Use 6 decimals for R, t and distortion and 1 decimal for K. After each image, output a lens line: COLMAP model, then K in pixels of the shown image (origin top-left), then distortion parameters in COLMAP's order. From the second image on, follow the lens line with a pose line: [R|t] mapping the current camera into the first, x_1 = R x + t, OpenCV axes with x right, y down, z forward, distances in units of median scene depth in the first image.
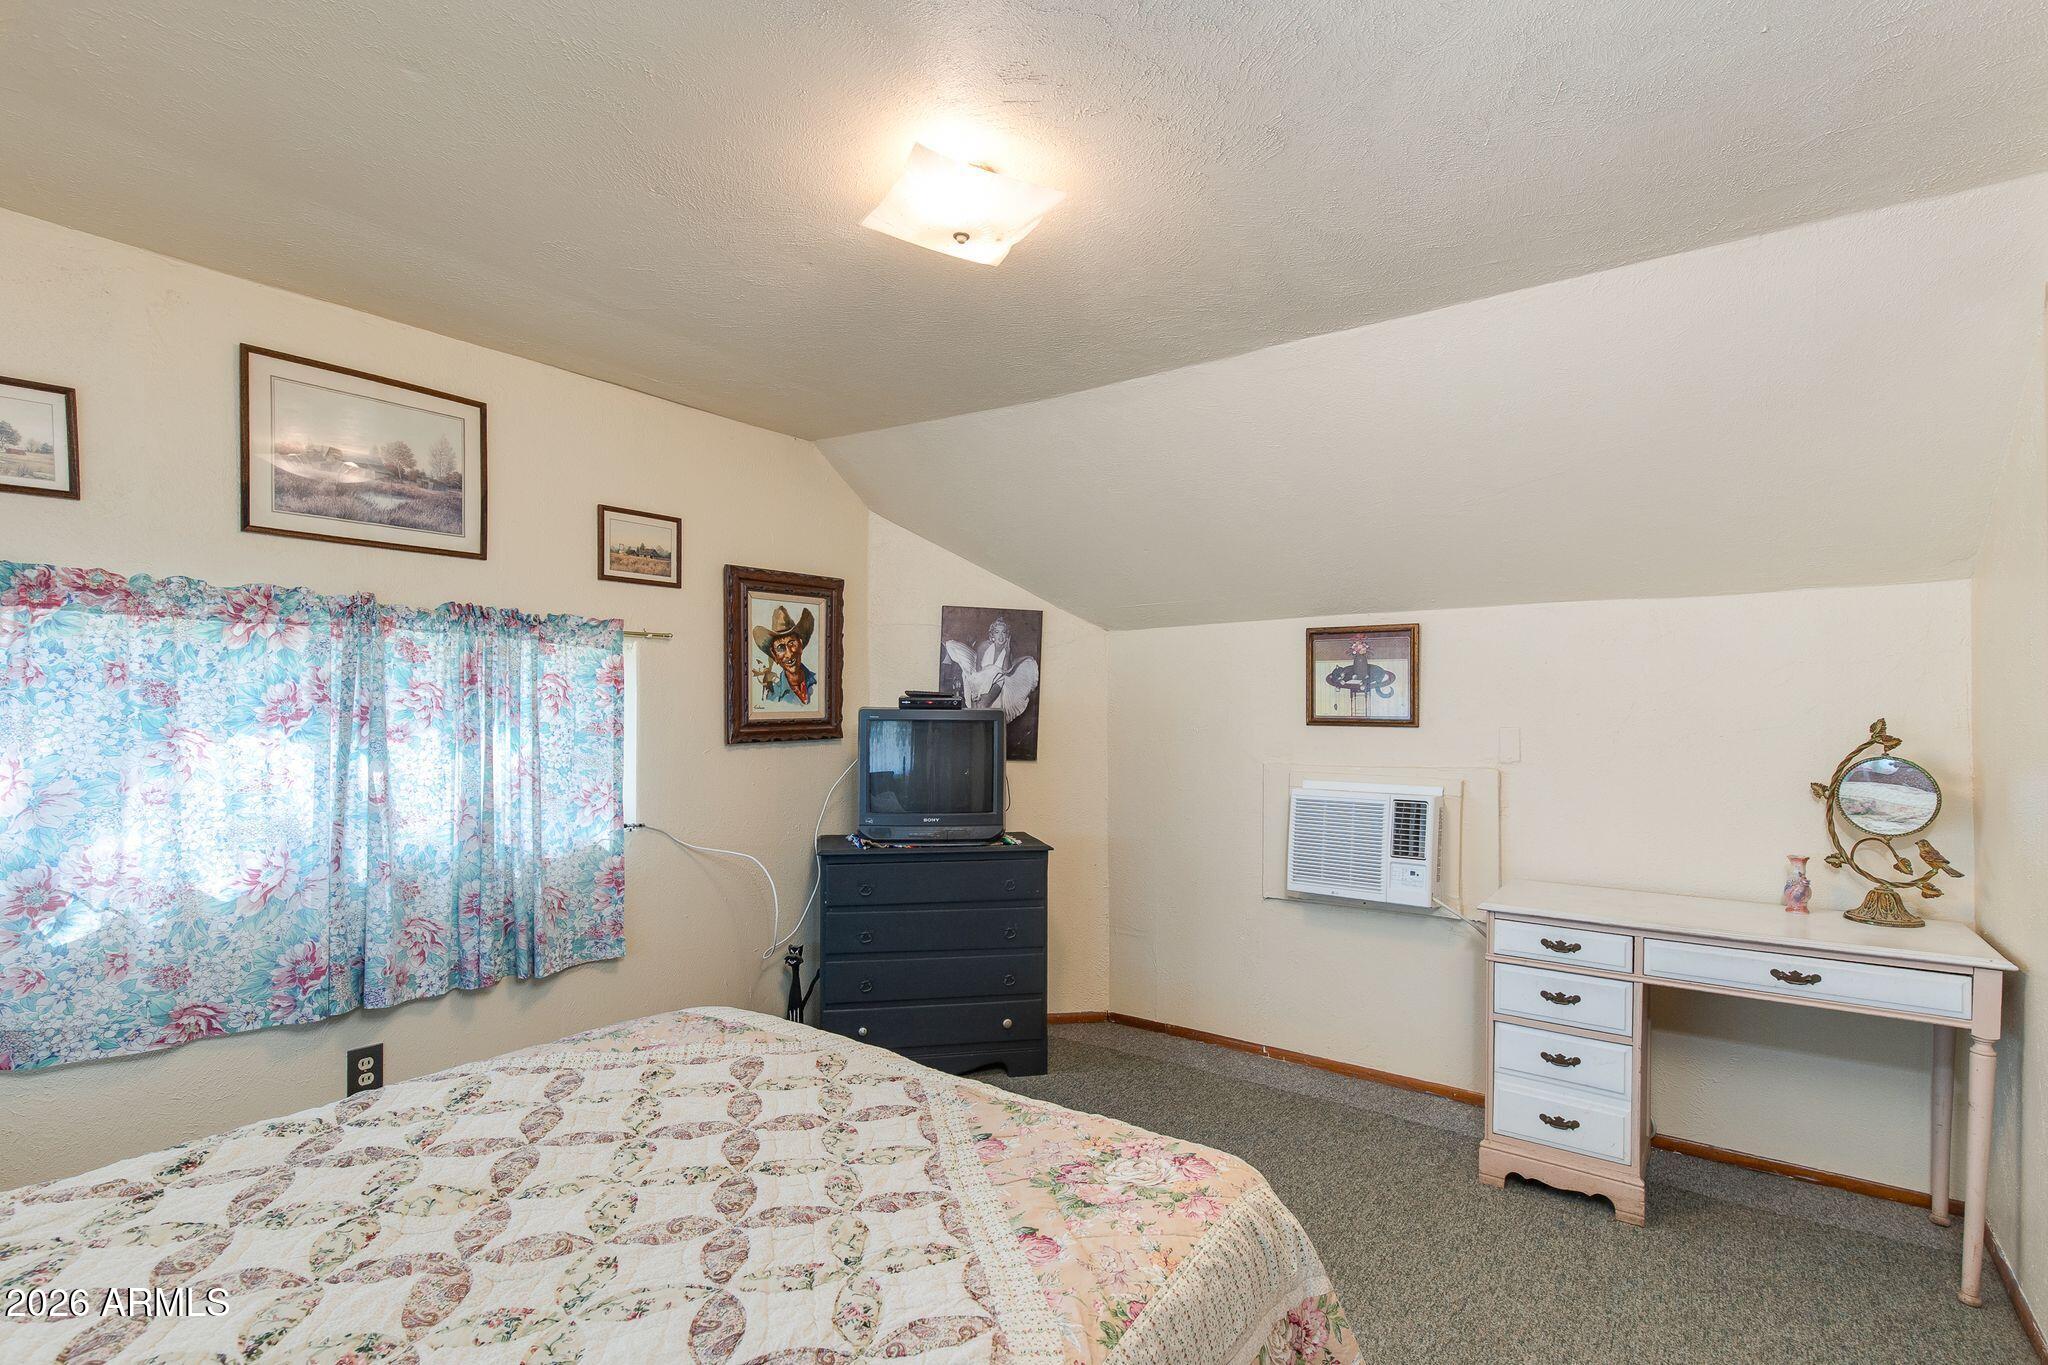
lens RADIAL K [[926.9, 0, 1003.5], [0, 926.9, 720.4], [0, 0, 1]] dist [0.003419, -0.000431]
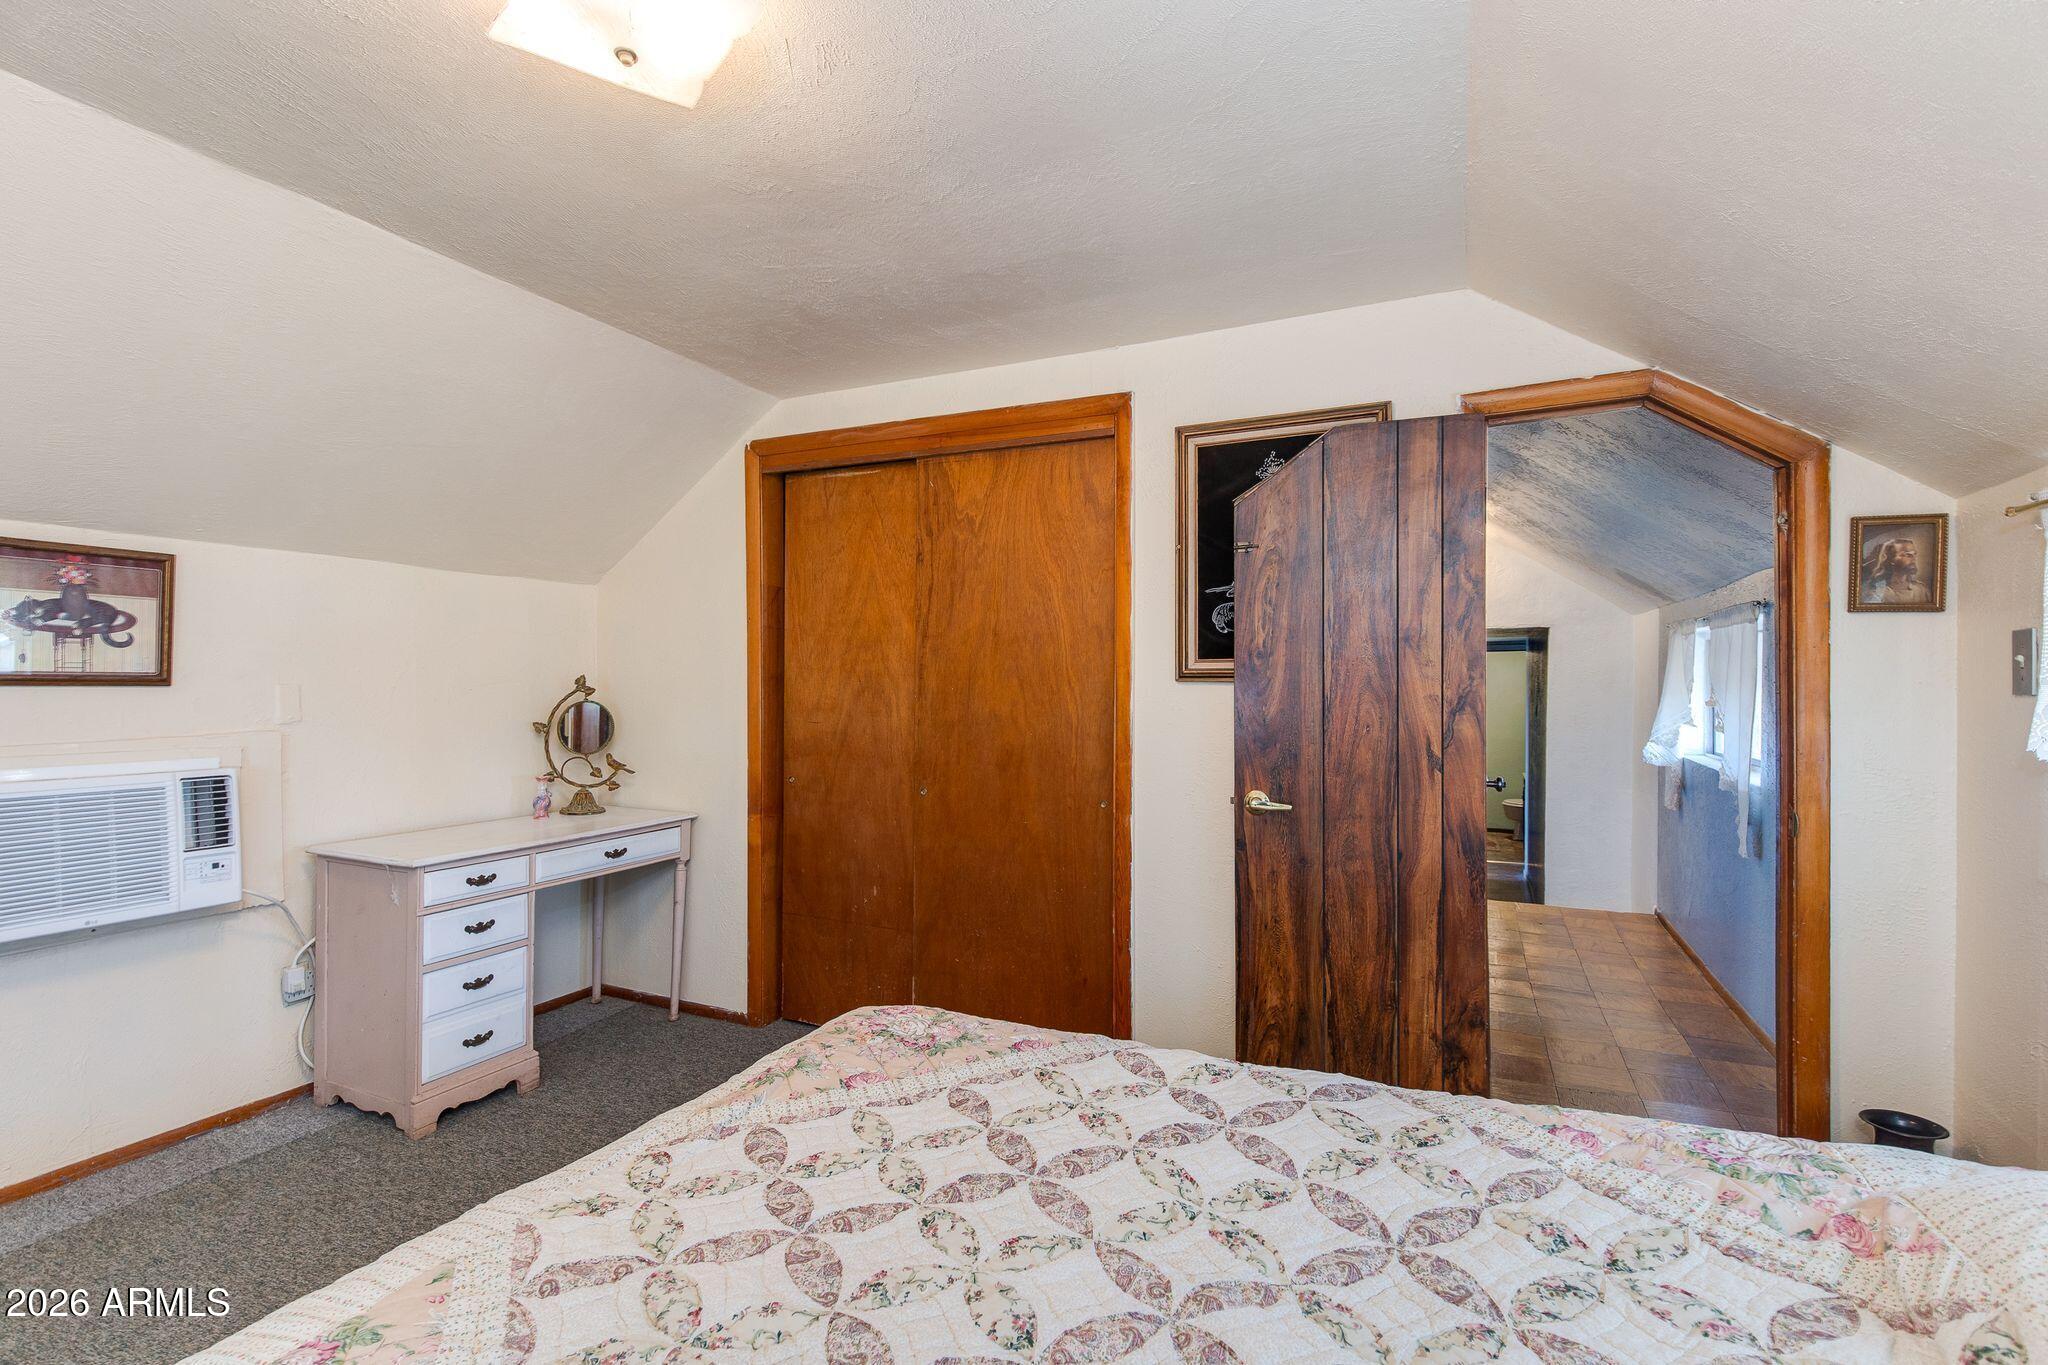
lens RADIAL K [[926.9, 0, 1022.3], [0, 926.9, 682.0], [0, 0, 1]] dist [0.003419, -0.000431]
pose [[-0.179164, -0.008003, 0.983787, -0.598516], [0.001443, 0.999964, 0.008397, -0.002091], [-0.983818, 0.002924, -0.179146, 0.554520]]
